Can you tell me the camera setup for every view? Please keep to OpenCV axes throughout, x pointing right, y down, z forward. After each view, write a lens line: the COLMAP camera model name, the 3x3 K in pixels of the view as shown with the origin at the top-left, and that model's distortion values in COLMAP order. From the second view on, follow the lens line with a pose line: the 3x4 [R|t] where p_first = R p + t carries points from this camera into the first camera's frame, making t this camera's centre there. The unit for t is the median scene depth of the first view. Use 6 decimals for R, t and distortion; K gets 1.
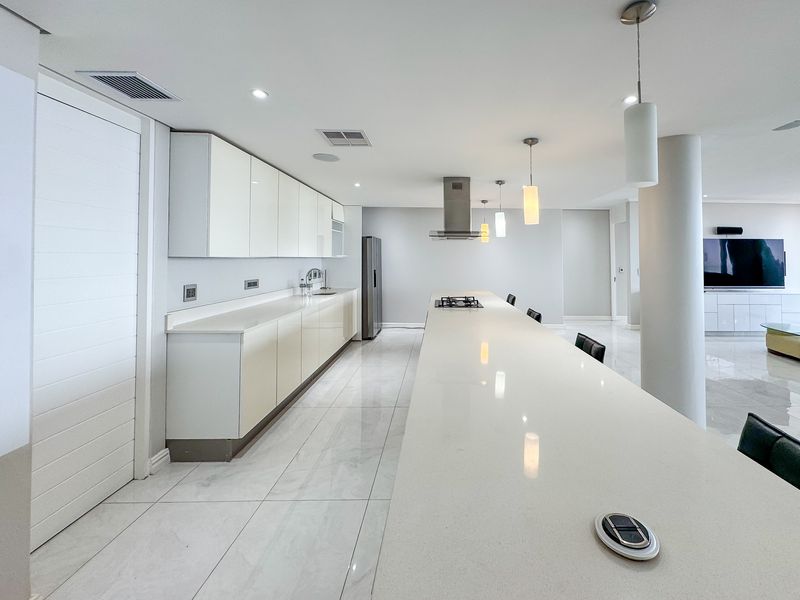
lens RADIAL K [[332.7, 0, 444.1], [0, 332.7, 246.6], [0, 0, 1]] dist [-0.000769, 0.000062]
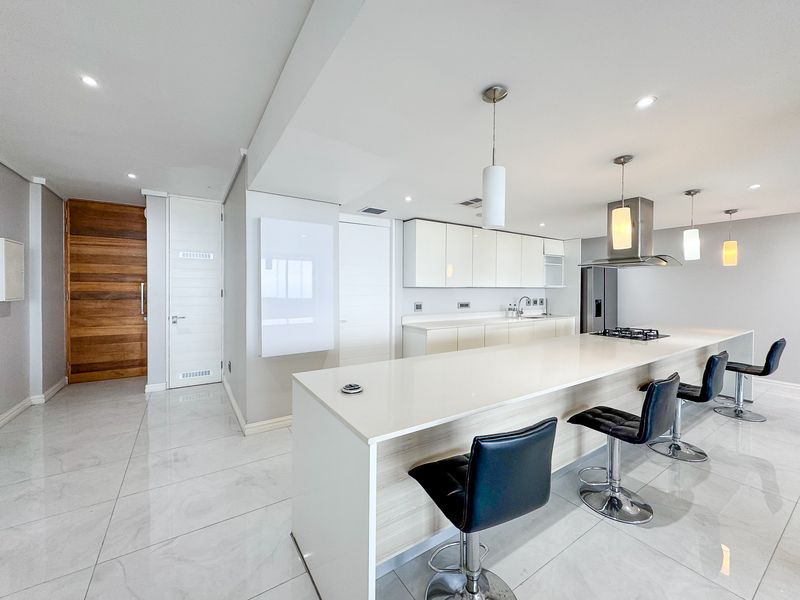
lens RADIAL K [[321.9, 0, 417.3], [0, 321.9, 293.2], [0, 0, 1]] dist [-0.010708, -0.000260]
pose [[0.559570, 0.005812, -0.828763, 0.447213], [0.031362, 0.999111, 0.028183, 0.009010], [0.828190, -0.041762, 0.558890, 0.005327]]
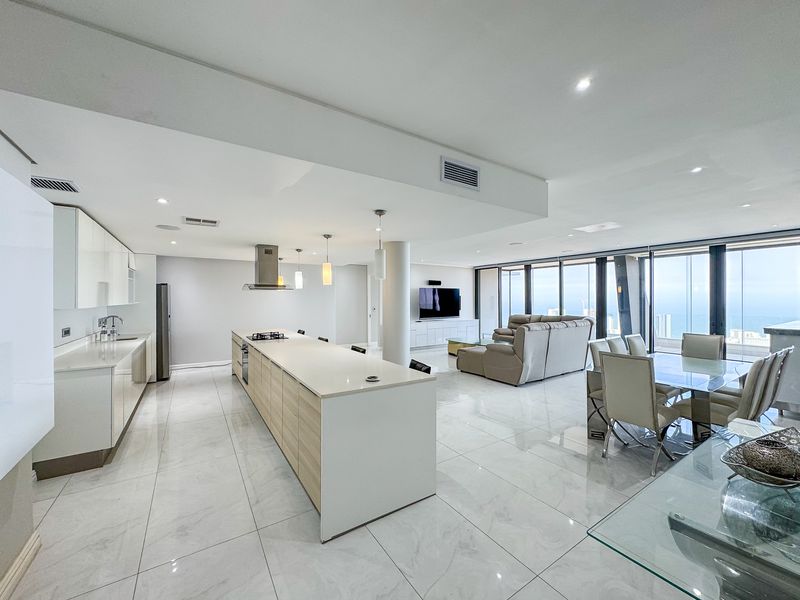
lens RADIAL K [[321.9, 0, 394.8], [0, 321.9, 298.5], [0, 0, 1]] dist [-0.010708, -0.000260]
pose [[0.852254, -0.007431, 0.523076, -0.195350], [-0.010730, 0.999440, 0.031680, -0.034282], [-0.523019, -0.032612, 0.851697, -0.377498]]
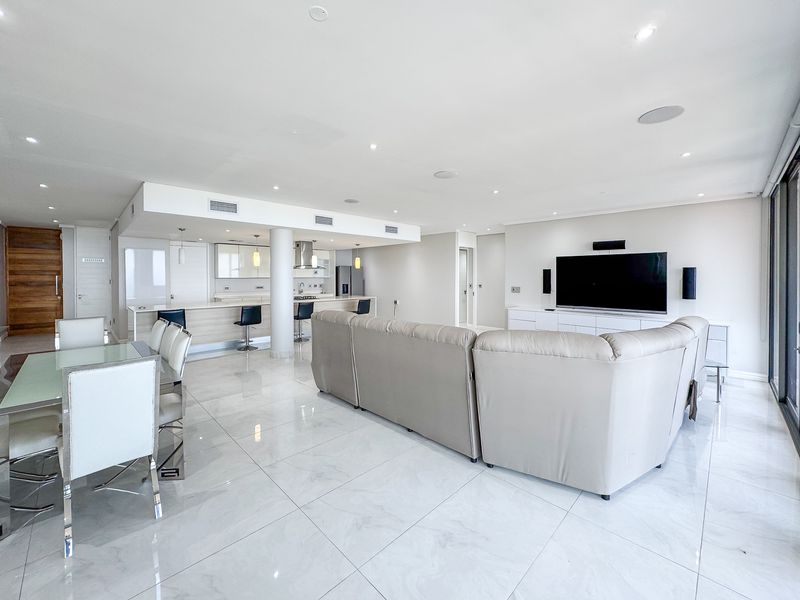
lens RADIAL K [[321.9, 0, 397.8], [0, 321.9, 281.0], [0, 0, 1]] dist [-0.010708, -0.000260]
pose [[0.683493, 0.004471, -0.729943, 1.902803], [0.031016, 0.998900, 0.035161, -0.000316], [0.729297, -0.046672, 0.682603, 0.020074]]
